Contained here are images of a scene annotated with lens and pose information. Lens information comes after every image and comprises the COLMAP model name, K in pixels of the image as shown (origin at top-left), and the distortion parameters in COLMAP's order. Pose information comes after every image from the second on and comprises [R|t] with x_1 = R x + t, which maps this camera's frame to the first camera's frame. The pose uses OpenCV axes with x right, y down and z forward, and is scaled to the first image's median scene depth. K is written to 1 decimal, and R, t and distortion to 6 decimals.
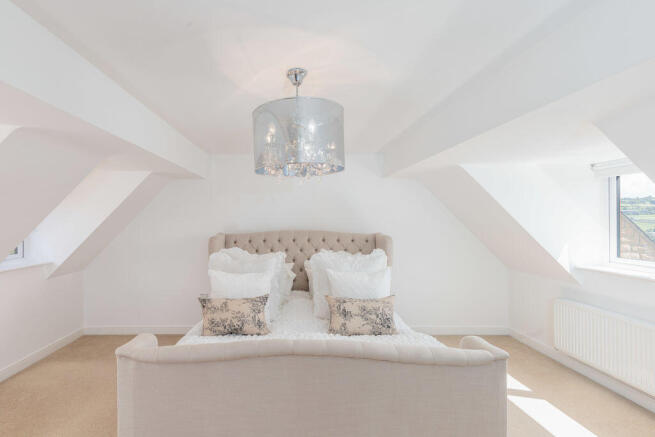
lens RADIAL K [[293.6, 0, 327.5], [0, 293.6, 220.4], [0, 0, 1]] dist [0.002305, 0.000113]
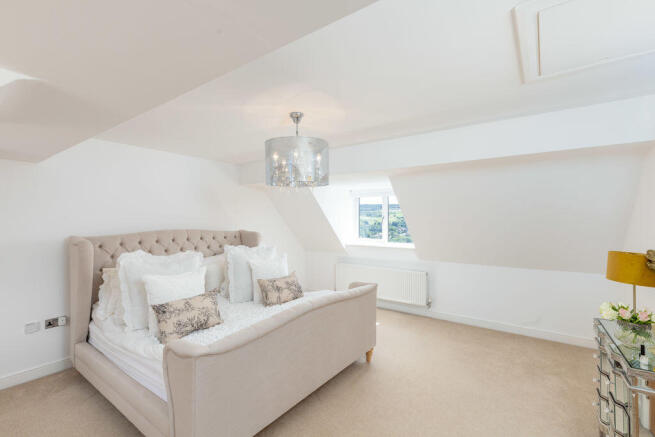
lens RADIAL K [[293.6, 0, 327.6], [0, 293.6, 217.1], [0, 0, 1]] dist [0.002305, 0.000113]
pose [[0.574804, 0.008327, 0.818249, -0.892357], [-0.000065, 0.999949, -0.010131, 0.003832], [-0.818291, 0.005770, 0.574775, 0.044547]]
